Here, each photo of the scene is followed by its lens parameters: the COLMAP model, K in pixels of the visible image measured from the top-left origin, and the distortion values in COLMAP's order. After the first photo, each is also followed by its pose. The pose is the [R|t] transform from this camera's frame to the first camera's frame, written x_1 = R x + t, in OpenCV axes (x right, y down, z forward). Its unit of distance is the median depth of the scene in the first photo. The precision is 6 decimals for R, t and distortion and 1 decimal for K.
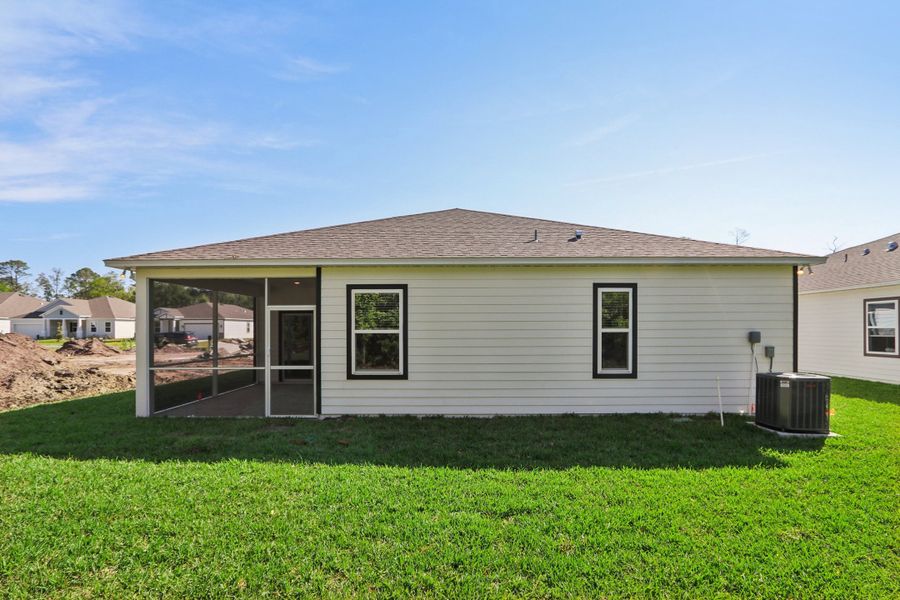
lens RADIAL K [[467.7, 0, 449.3], [0, 467.7, 330.6], [0, 0, 1]] dist [-0.017074, 0.001084]
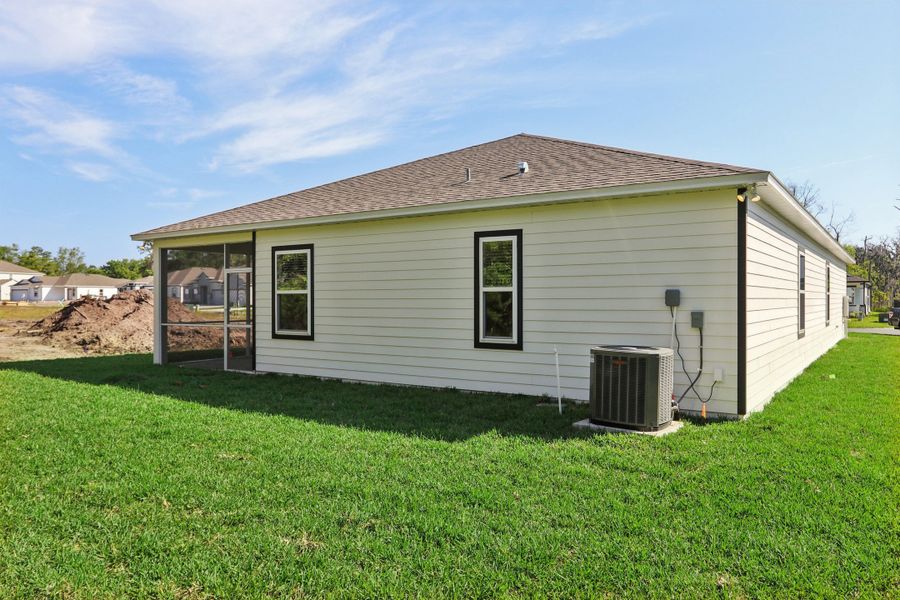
lens RADIAL K [[660.0, 0, 450.0], [0, 660.0, 300.0], [0, 0, 1]] dist [0.011796, 0.002321]
pose [[0.829095, 0.001807, -0.559105, 0.922474], [0.009184, 0.999816, 0.016850, -0.001951], [0.559033, -0.019105, 0.828925, 0.009399]]
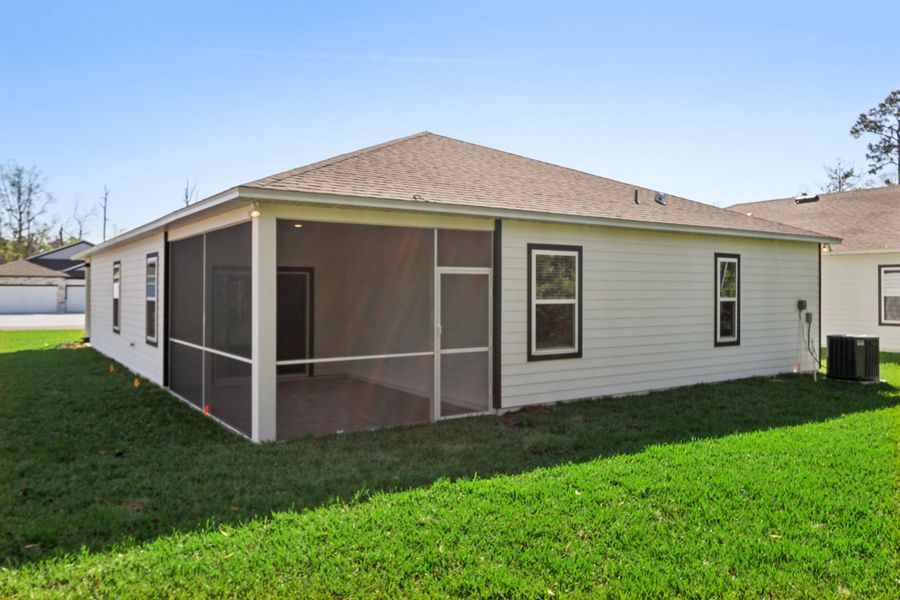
lens RADIAL K [[754.9, 0, 531.1], [0, 754.9, 303.0], [0, 0, 1]] dist [0.001942, 0.001092]
pose [[0.765868, -0.006116, 0.642969, -1.043728], [0.008650, 0.999962, -0.000792, 0.005014], [-0.642940, 0.006168, 0.765892, 0.004246]]
